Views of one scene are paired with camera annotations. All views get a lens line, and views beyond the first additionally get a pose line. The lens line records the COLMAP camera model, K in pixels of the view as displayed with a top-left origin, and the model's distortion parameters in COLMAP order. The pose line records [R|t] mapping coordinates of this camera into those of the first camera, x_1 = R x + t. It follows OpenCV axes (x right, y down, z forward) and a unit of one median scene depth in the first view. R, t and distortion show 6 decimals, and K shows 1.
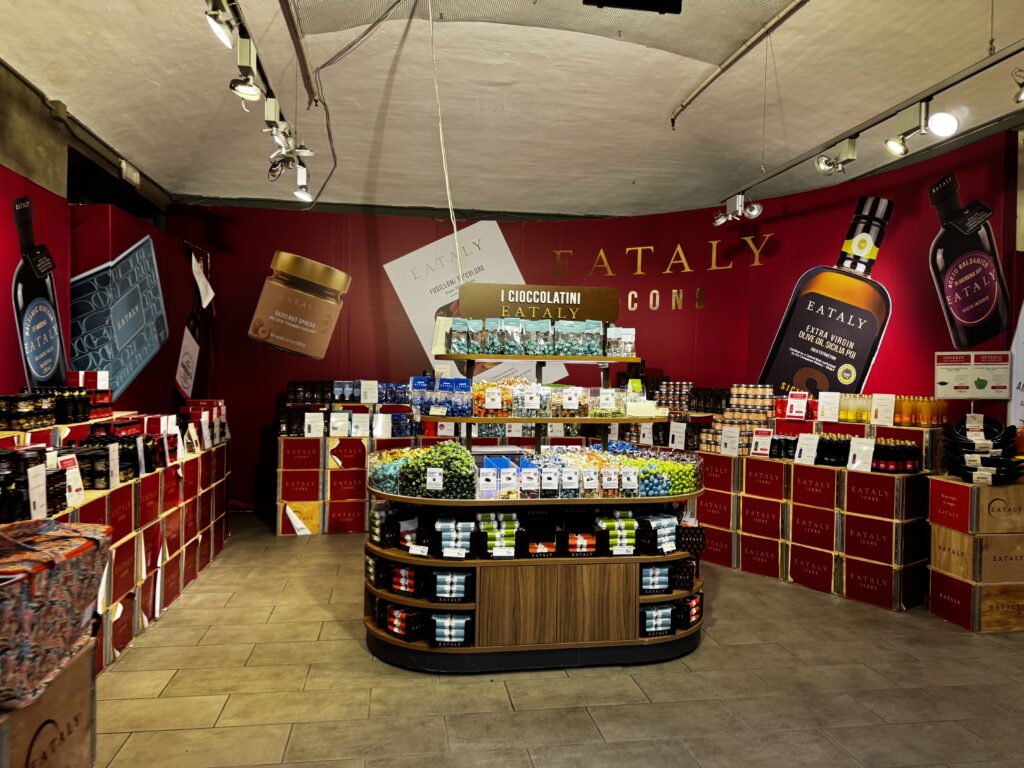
lens RADIAL K [[727.0, 0, 512.0], [0, 727.0, 384.0], [0, 0, 1]] dist [0.061772, -0.097705]
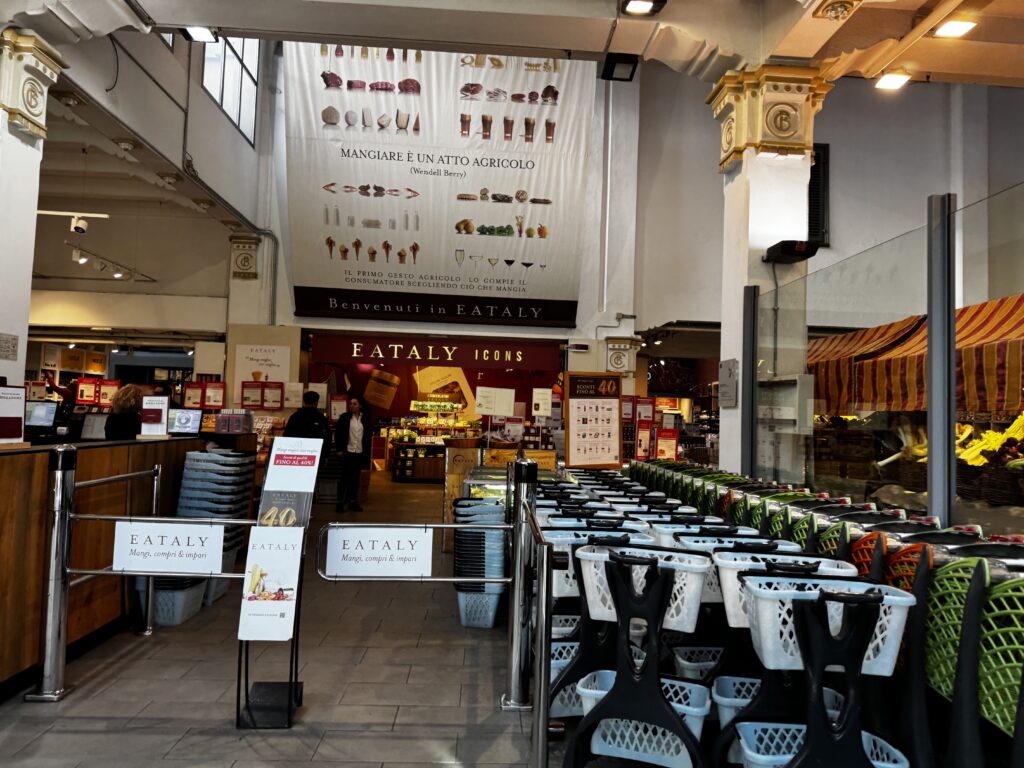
lens RADIAL K [[727.0, 0, 512.0], [0, 727.0, 384.0], [0, 0, 1]] dist [0.061772, -0.097705]
pose [[0.992795, 0.013977, -0.119009, 0.578407], [-0.021519, 0.997824, -0.062327, 0.033163], [0.117879, 0.064439, 0.990935, -1.826545]]
